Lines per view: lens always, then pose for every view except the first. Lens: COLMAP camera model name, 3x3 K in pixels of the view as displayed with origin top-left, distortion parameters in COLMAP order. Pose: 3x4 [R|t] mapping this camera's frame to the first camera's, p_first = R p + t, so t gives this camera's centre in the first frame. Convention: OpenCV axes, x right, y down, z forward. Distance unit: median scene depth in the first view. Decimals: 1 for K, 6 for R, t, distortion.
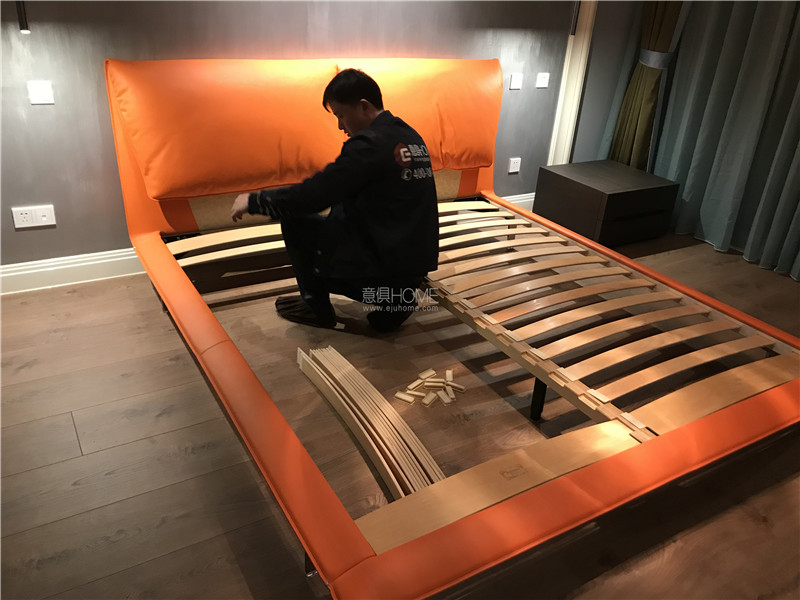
lens RADIAL K [[654.1, 0, 400.0], [0, 654.1, 300.0], [0, 0, 1]] dist [0.010754, -0.010173]
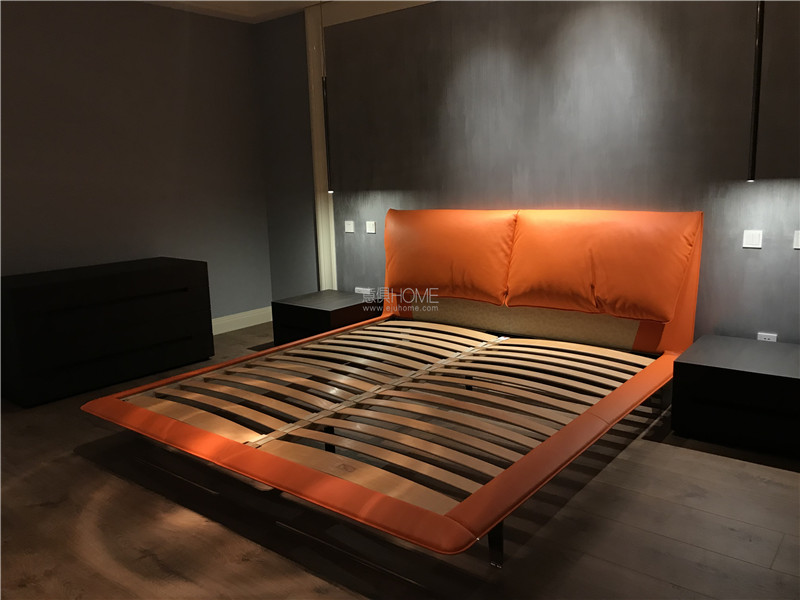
lens RADIAL K [[654.1, 0, 400.0], [0, 654.1, 300.0], [0, 0, 1]] dist [0.010754, -0.010173]
pose [[0.353645, 0.101476, -0.929859, 1.120236], [-0.369987, 0.928200, -0.039419, -0.083052], [0.859095, 0.357976, 0.365799, 0.459033]]
